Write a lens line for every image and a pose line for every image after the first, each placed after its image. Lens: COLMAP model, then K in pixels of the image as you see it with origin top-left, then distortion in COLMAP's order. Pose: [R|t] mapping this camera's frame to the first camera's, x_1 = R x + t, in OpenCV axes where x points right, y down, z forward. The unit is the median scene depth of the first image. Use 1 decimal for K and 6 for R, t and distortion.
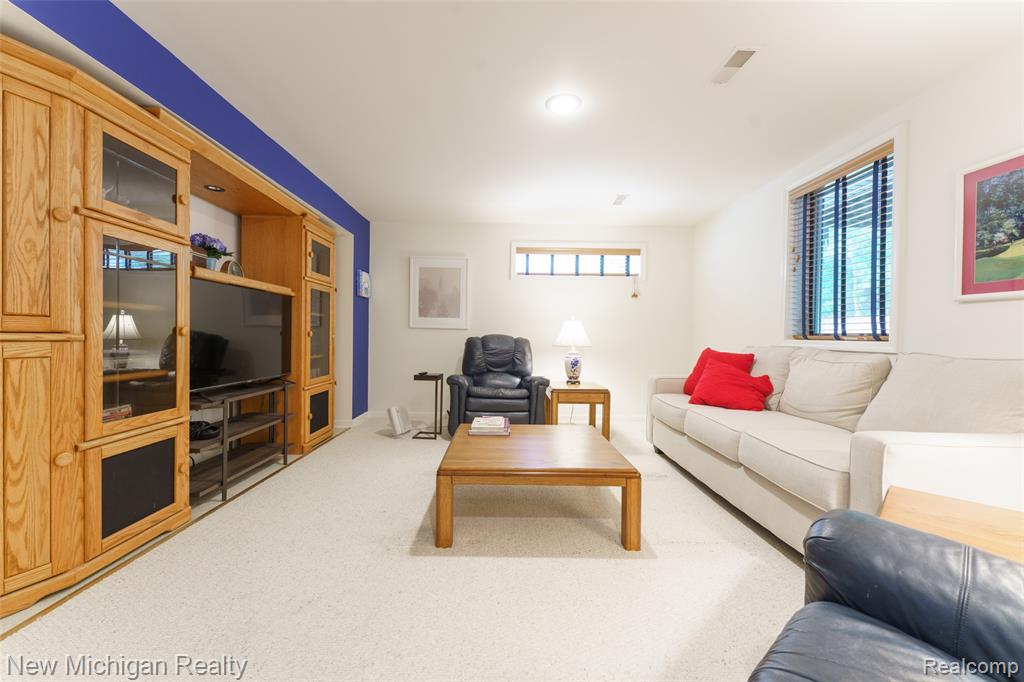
lens RADIAL K [[408.8, 0, 502.8], [0, 408.8, 342.7], [0, 0, 1]] dist [-0.001306, -0.000065]
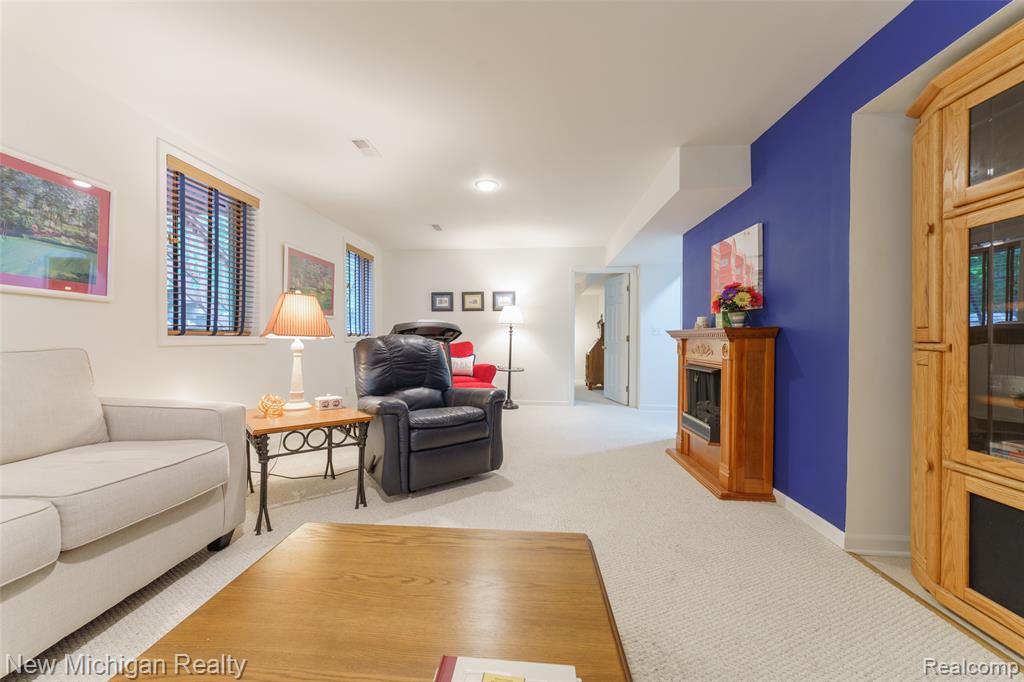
lens RADIAL K [[408.8, 0, 511.1], [0, 408.8, 338.7], [0, 0, 1]] dist [-0.001306, -0.000065]
pose [[-0.998096, -0.019237, 0.058605, -0.033800], [-0.018394, 0.999720, 0.014887, -0.012598], [-0.058874, 0.013781, -0.998170, 0.839670]]
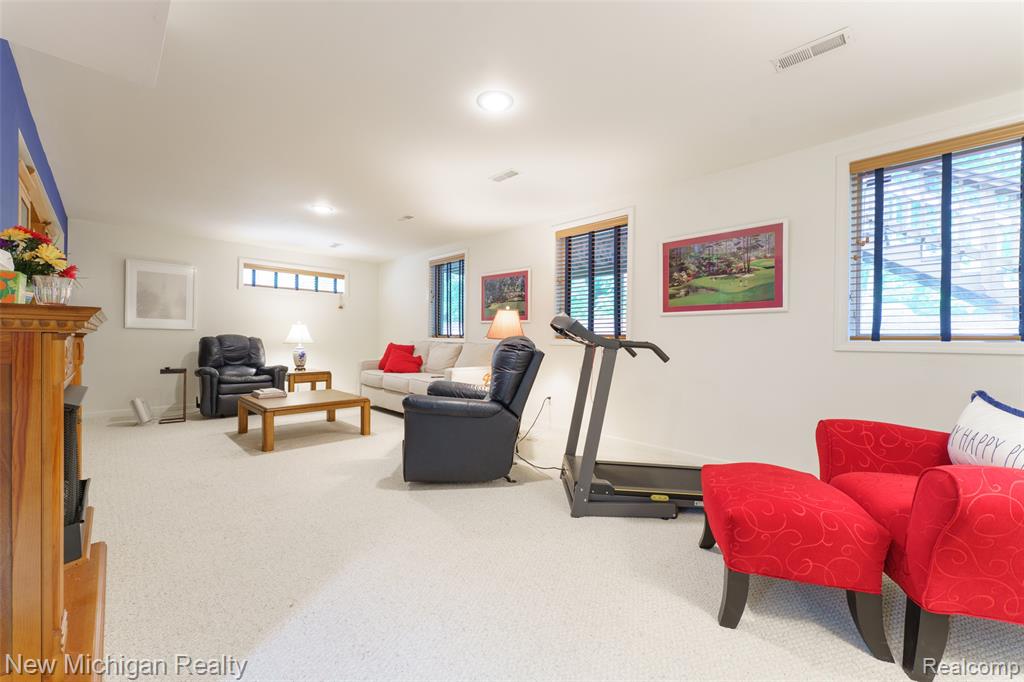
lens RADIAL K [[408.8, 0, 509.0], [0, 408.8, 339.8], [0, 0, 1]] dist [-0.001306, -0.000065]
pose [[0.709143, -0.009267, 0.705003, -0.331413], [0.010734, 0.999940, 0.002348, 0.002139], [-0.704983, 0.005903, 0.709200, -0.528878]]
